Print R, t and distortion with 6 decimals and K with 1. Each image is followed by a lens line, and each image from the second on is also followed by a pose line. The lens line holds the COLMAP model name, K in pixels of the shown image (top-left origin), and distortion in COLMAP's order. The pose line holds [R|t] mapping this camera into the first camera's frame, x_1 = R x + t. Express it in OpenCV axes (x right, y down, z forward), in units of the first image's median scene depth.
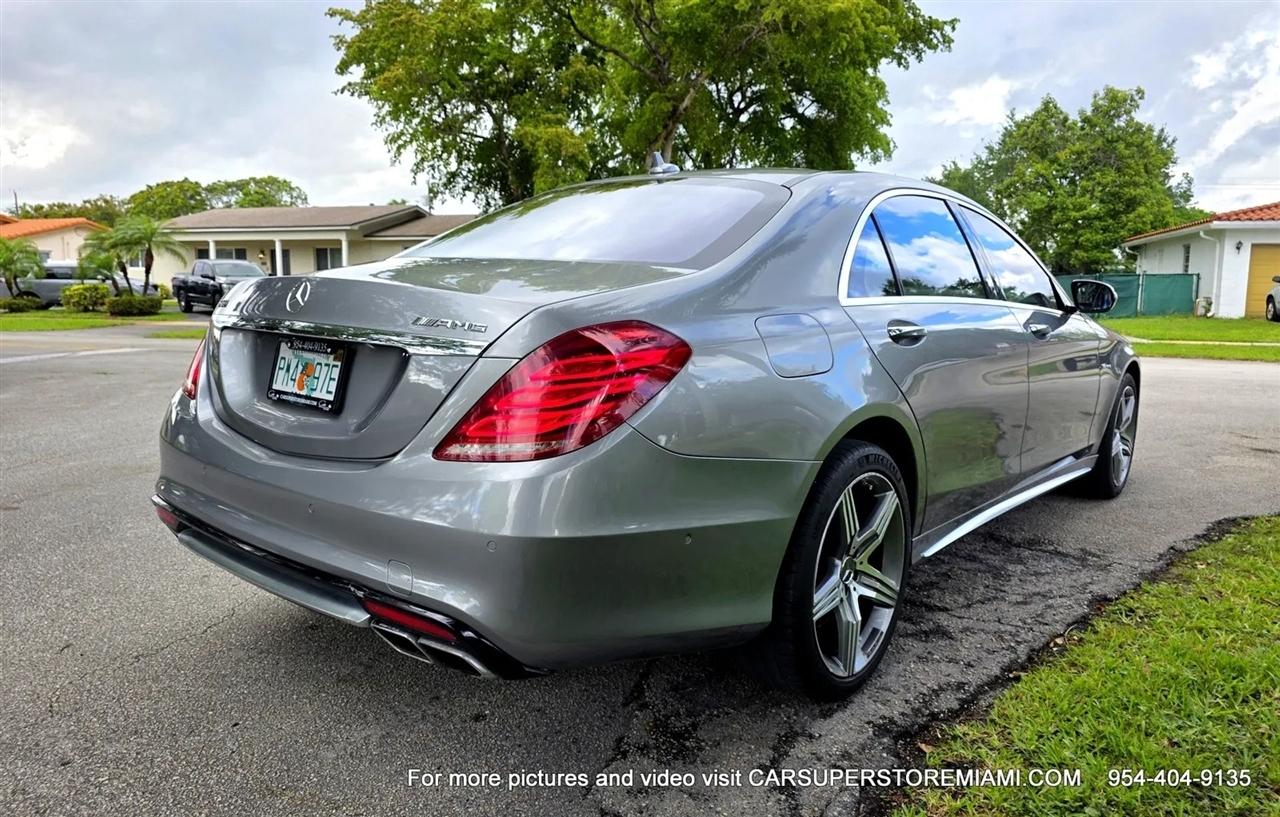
lens RADIAL K [[878.5, 0, 621.7], [0, 878.5, 405.3], [0, 0, 1]] dist [0.001283, -0.001448]
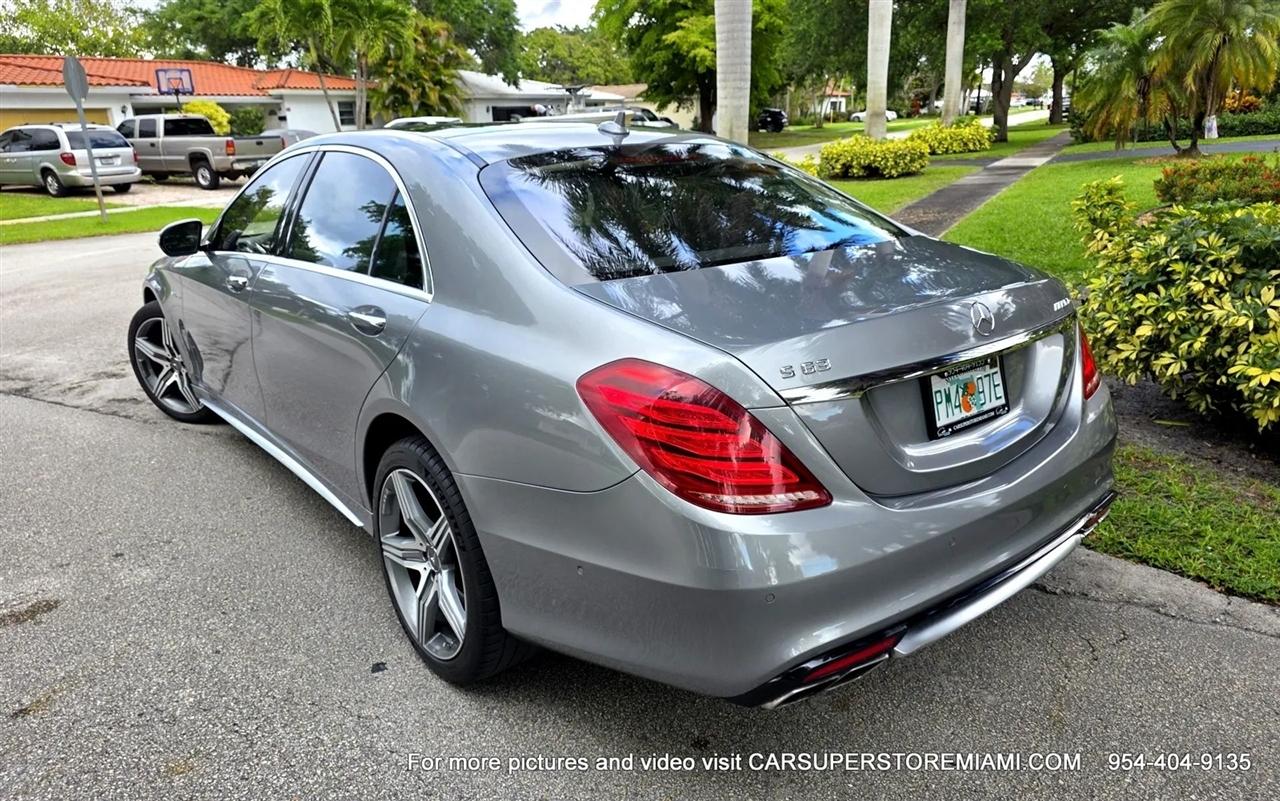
lens RADIAL K [[885.9, 0, 639.6], [0, 885.9, 409.6], [0, 0, 1]] dist [0.032266, -0.030214]
pose [[0.169468, -0.317519, 0.932986, -0.125699], [0.164766, 0.942483, 0.290823, -0.034294], [-0.971665, 0.104439, 0.212037, 0.106052]]
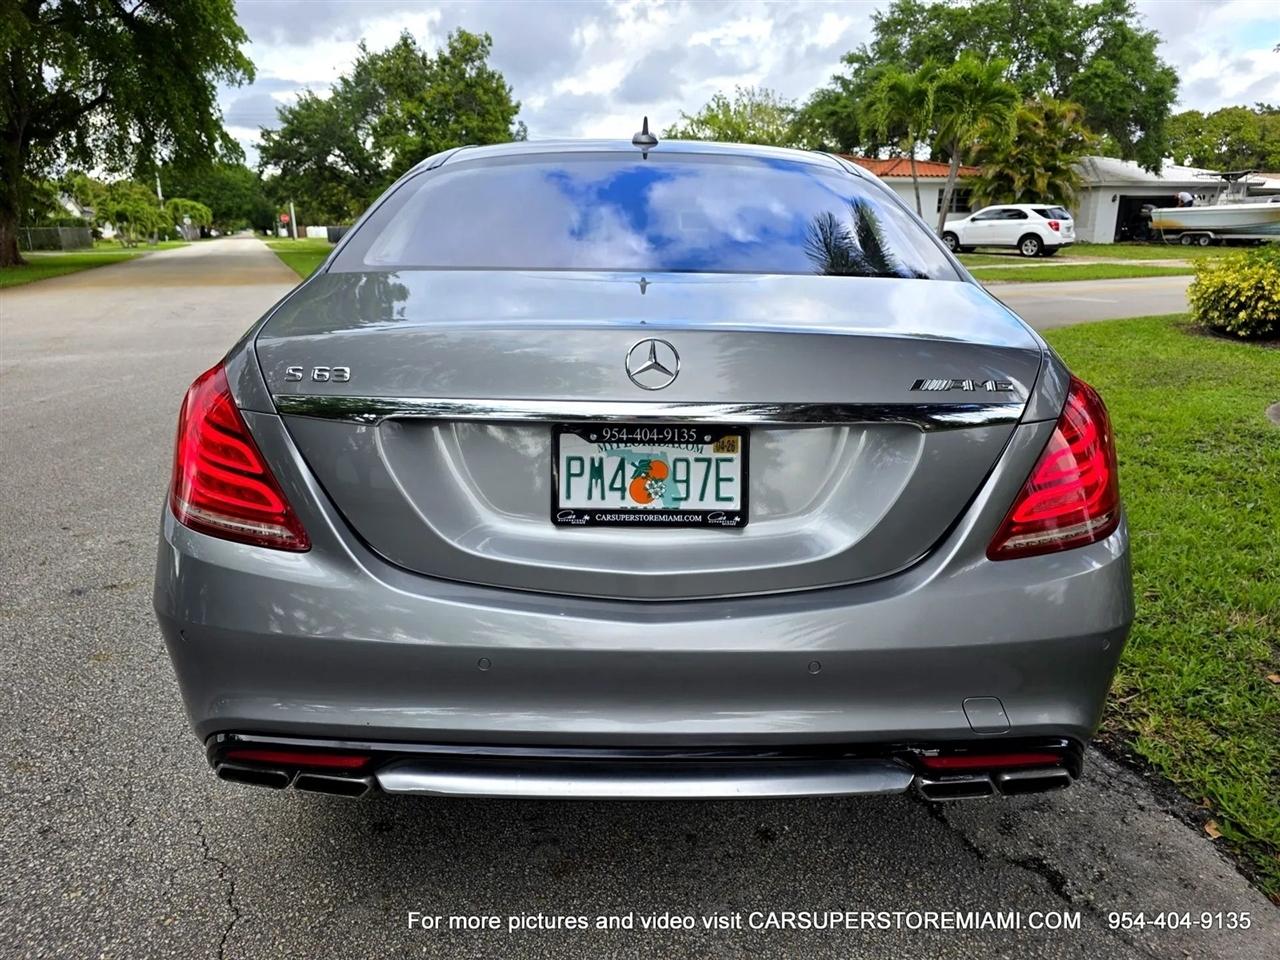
lens RADIAL K [[881.5, 0, 640.9], [0, 881.5, 478.2], [0, 0, 1]] dist [0.041543, -0.036951]
pose [[0.748508, -0.191248, 0.634948, -0.072488], [0.098579, 0.978961, 0.178655, -0.014239], [-0.655757, -0.071132, 0.751614, 0.046644]]
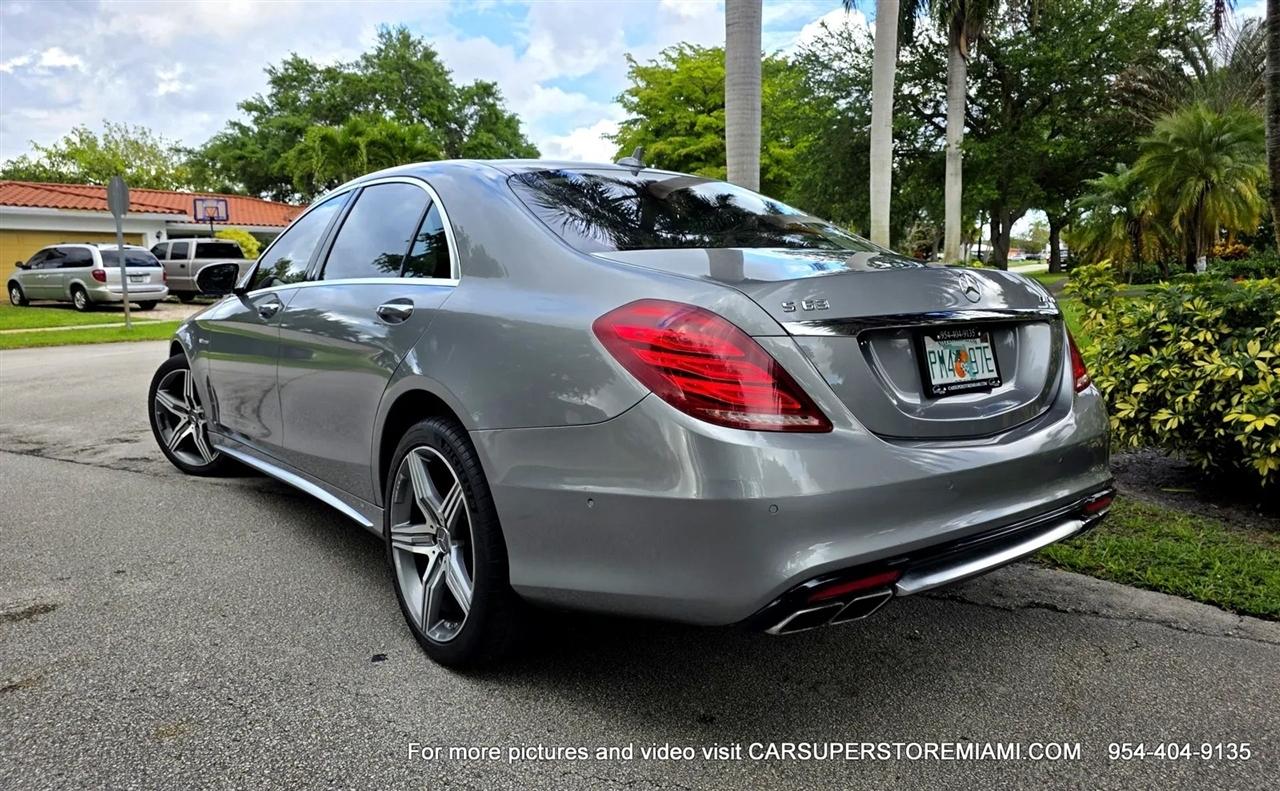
lens RADIAL K [[895.7, 0, 652.2], [0, 895.7, 376.1], [0, 0, 1]] dist [0.040876, -0.038560]
pose [[0.171076, -0.126426, 0.977113, -0.135999], [0.145228, 0.984136, 0.101908, -0.016718], [-0.974496, 0.124470, 0.186723, 0.107153]]
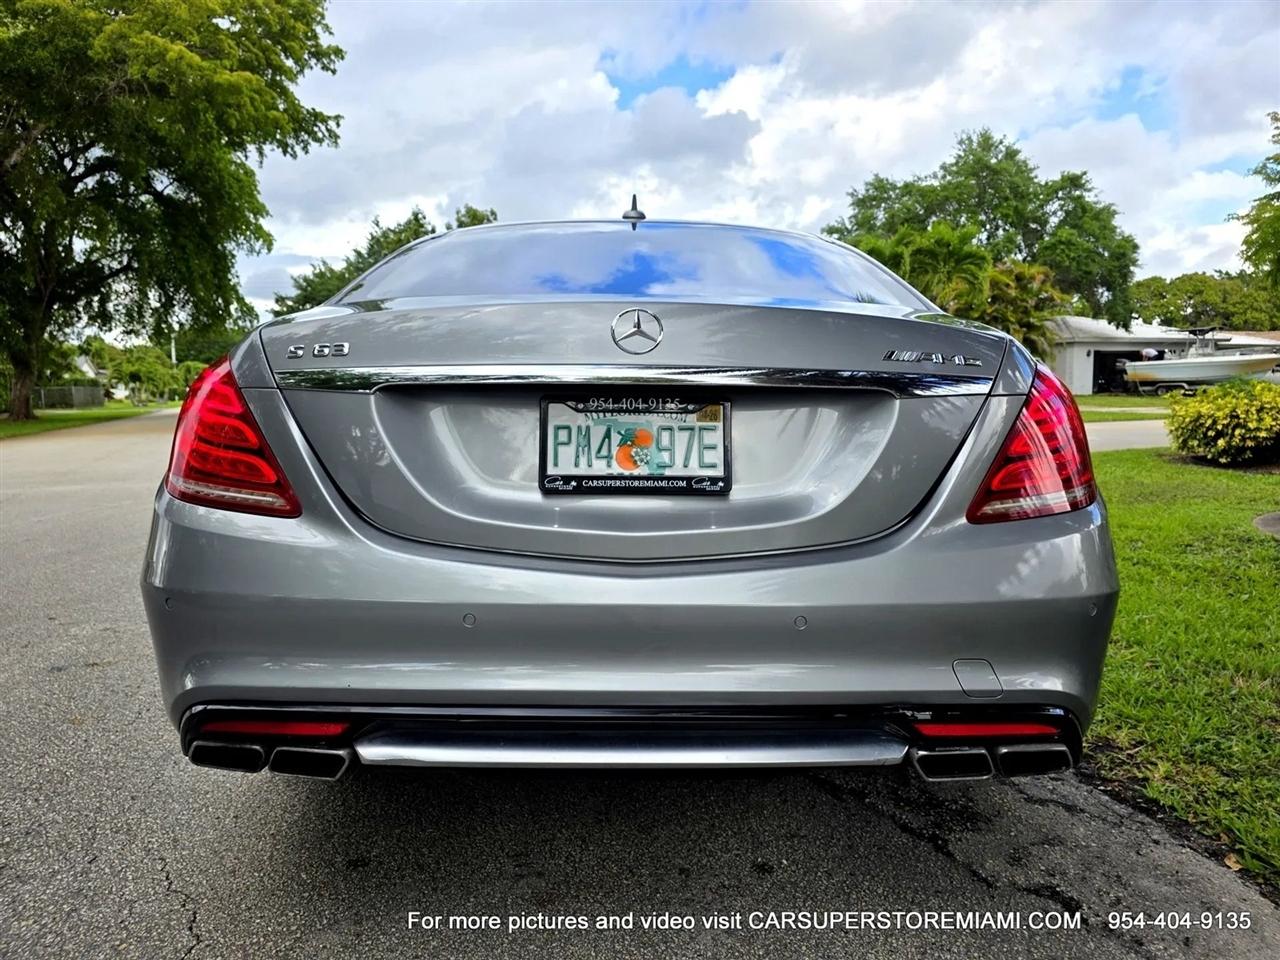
lens RADIAL K [[881.5, 0, 640.9], [0, 881.5, 478.2], [0, 0, 1]] dist [0.041543, -0.036951]
pose [[0.745191, -0.081293, 0.661878, -0.074761], [0.103729, 0.994591, 0.005372, -0.001251], [-0.658734, 0.064653, 0.749593, 0.044888]]
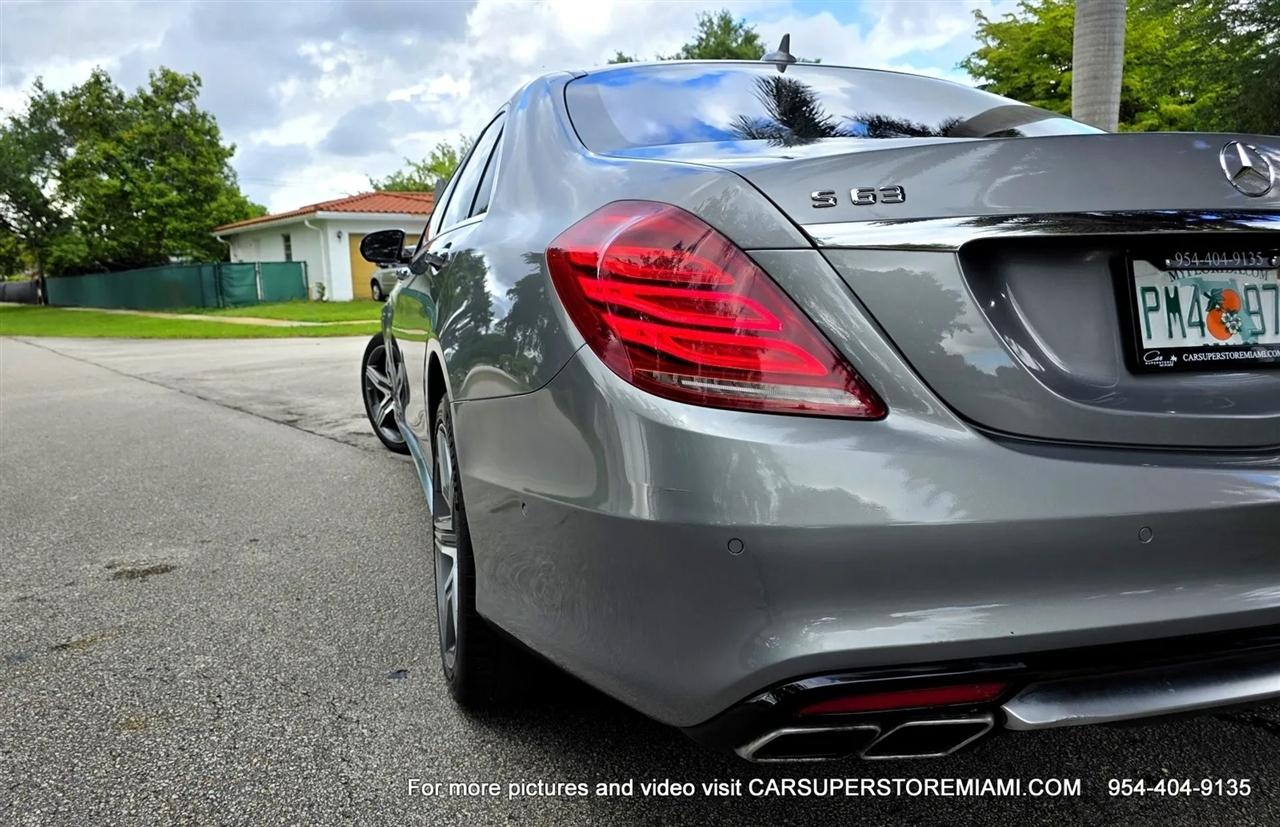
lens RADIAL K [[924.8, 0, 598.1], [0, 924.8, 409.7], [0, 0, 1]] dist [0.041124, -0.038258]
pose [[0.550315, -0.142420, 0.822721, -0.099799], [0.142689, 0.986892, 0.075395, -0.006874], [-0.822675, 0.075902, 0.563423, 0.092011]]
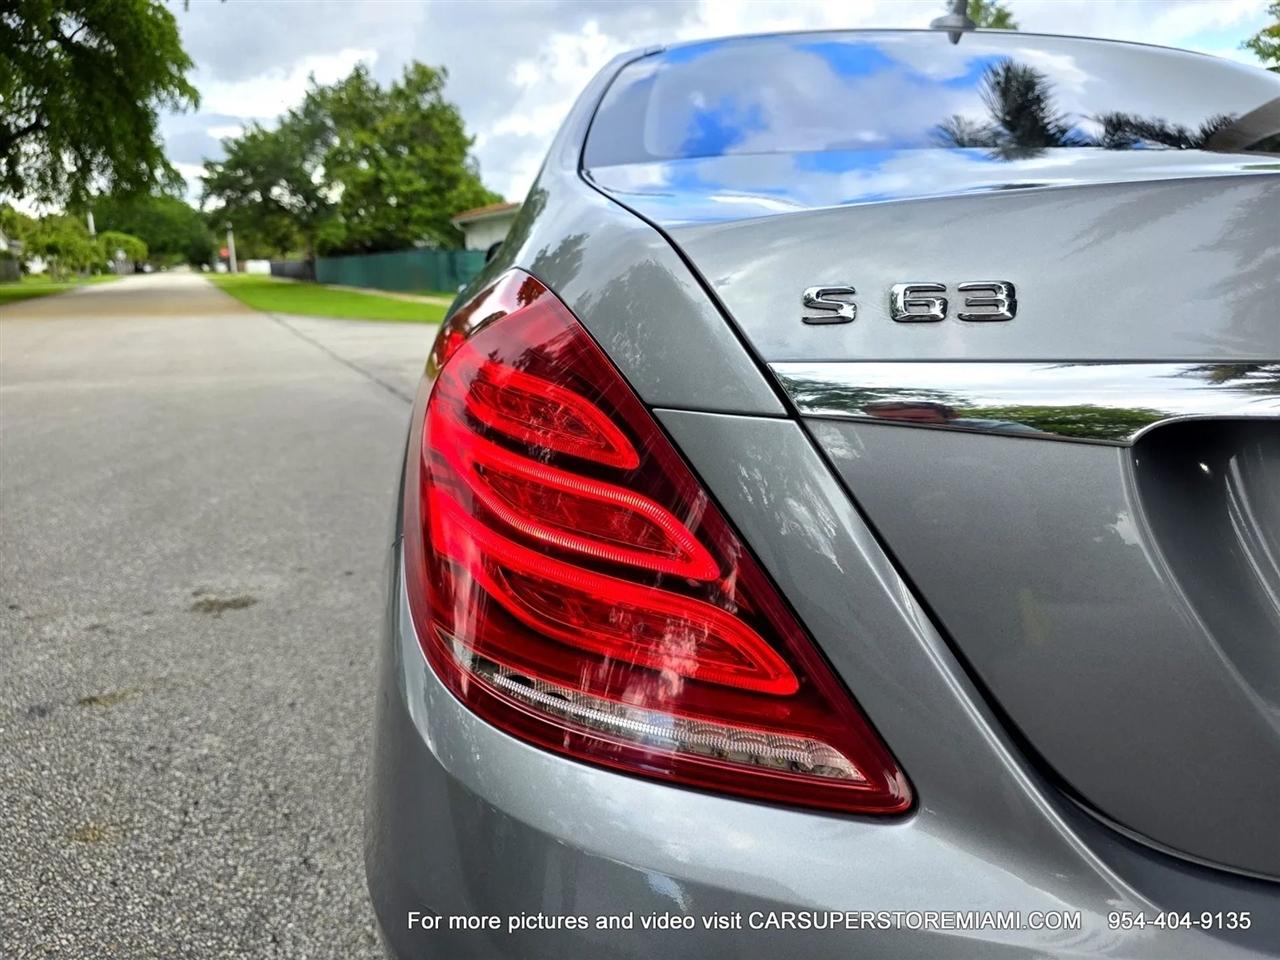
lens RADIAL K [[887.4, 0, 636.7], [0, 887.4, 471.9], [0, 0, 1]] dist [0.024816, -0.027298]
pose [[0.707841, -0.165673, 0.686668, -0.069200], [0.098796, 0.985771, 0.135996, -0.012014], [-0.699428, -0.028423, 0.714137, 0.096902]]
